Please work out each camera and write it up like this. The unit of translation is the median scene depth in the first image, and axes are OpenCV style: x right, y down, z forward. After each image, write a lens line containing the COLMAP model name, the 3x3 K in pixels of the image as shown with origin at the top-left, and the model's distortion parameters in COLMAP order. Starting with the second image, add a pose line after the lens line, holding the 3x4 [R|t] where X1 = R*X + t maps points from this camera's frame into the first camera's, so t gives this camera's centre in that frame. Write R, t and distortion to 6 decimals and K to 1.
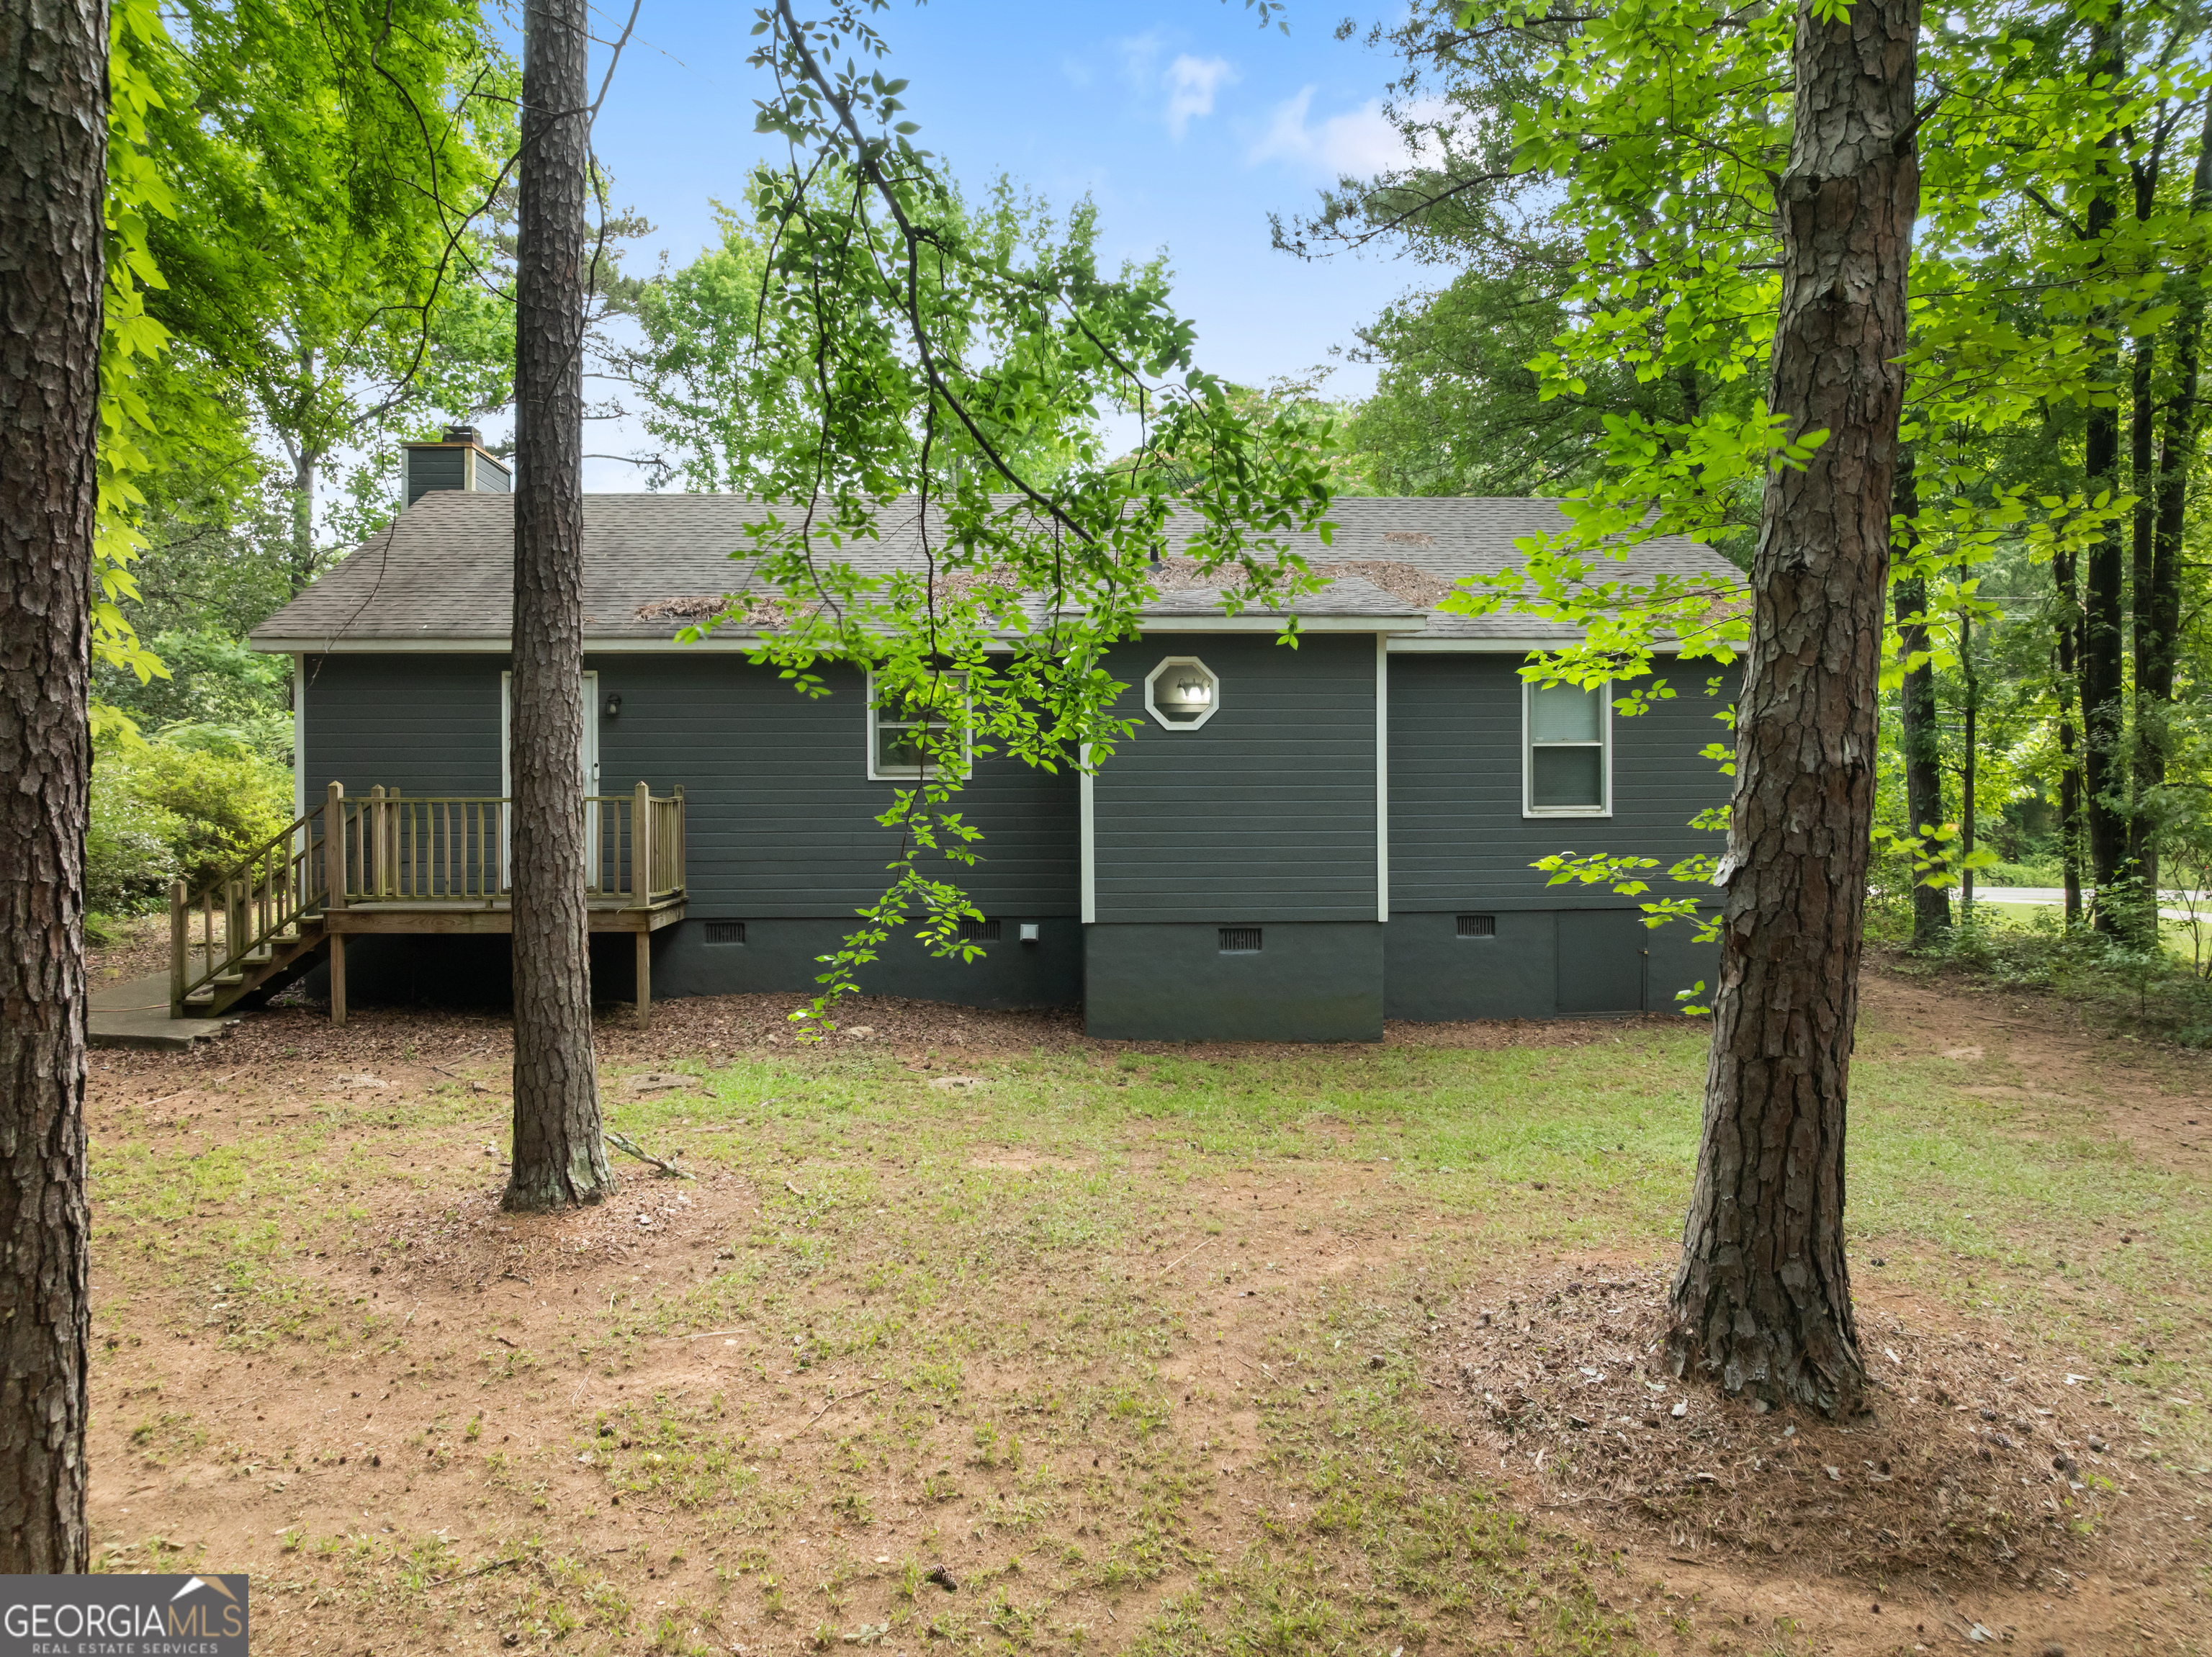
lens RADIAL K [[1583.3, 0, 1106.0], [0, 1583.3, 828.5], [0, 0, 1]] dist [-0.026502, 0.001950]
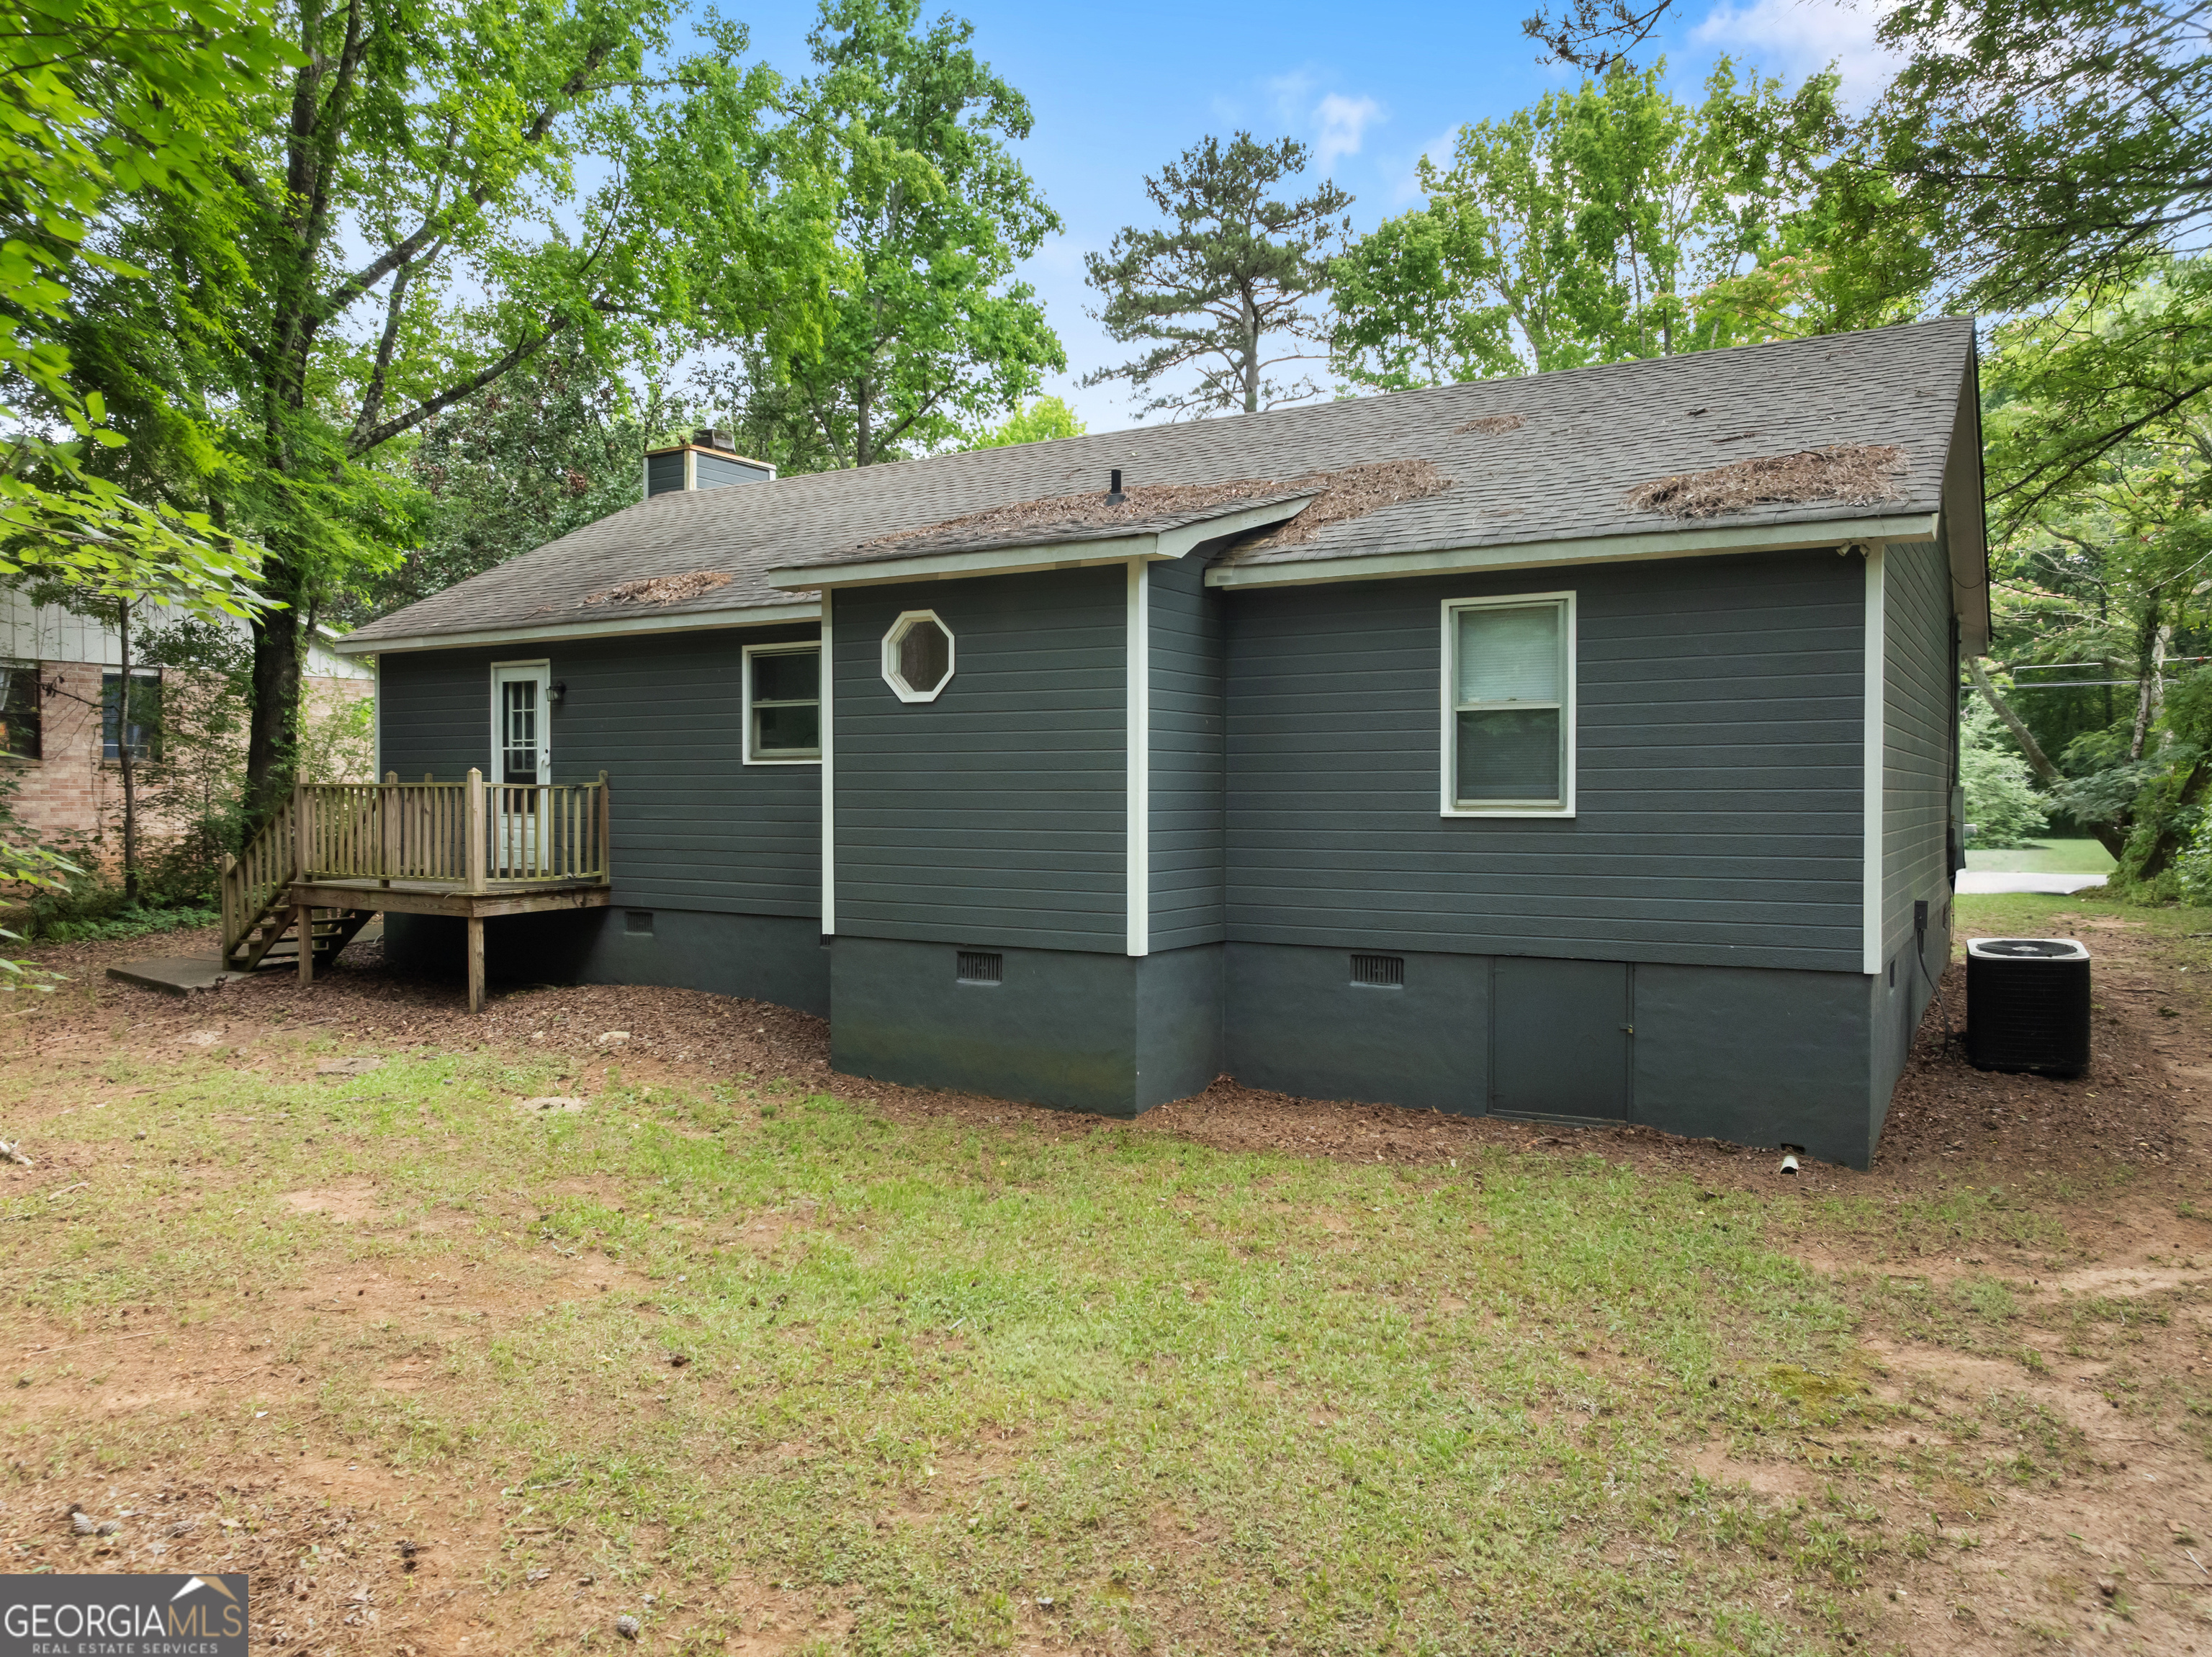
lens RADIAL K [[1583.3, 0, 1106.0], [0, 1583.3, 828.5], [0, 0, 1]] dist [-0.026502, 0.001950]
pose [[0.822700, 0.020223, -0.568116, 0.582445], [-0.012555, 0.999770, 0.017407, -0.013029], [0.568337, -0.007187, 0.822764, 0.387083]]
